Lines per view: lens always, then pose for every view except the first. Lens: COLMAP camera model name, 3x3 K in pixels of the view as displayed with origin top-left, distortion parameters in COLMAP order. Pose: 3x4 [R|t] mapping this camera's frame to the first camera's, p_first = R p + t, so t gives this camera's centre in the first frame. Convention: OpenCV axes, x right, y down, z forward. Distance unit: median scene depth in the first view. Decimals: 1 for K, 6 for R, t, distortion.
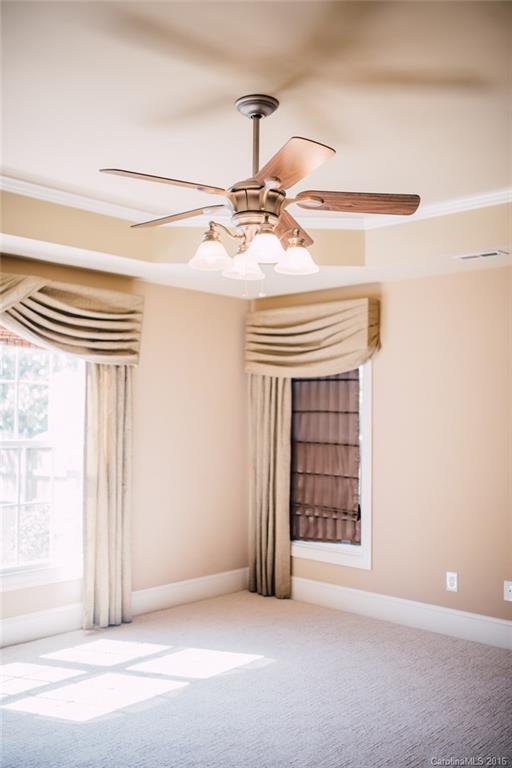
lens RADIAL K [[755.9, 0, 255.8], [0, 755.9, 398.1], [0, 0, 1]] dist [0.003612, 0.009480]
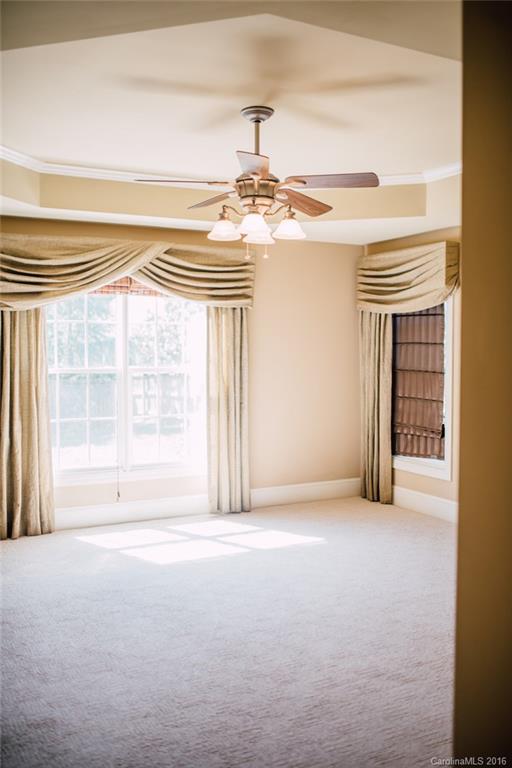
lens RADIAL K [[744.1, 0, 256.0], [0, 744.1, 384.0], [0, 0, 1]] dist [-0.001956, -0.001044]
pose [[0.945319, 0.007822, -0.326054, 0.245991], [0.016043, 0.997387, 0.070439, -0.003823], [0.325753, -0.071818, 0.942723, -0.149429]]
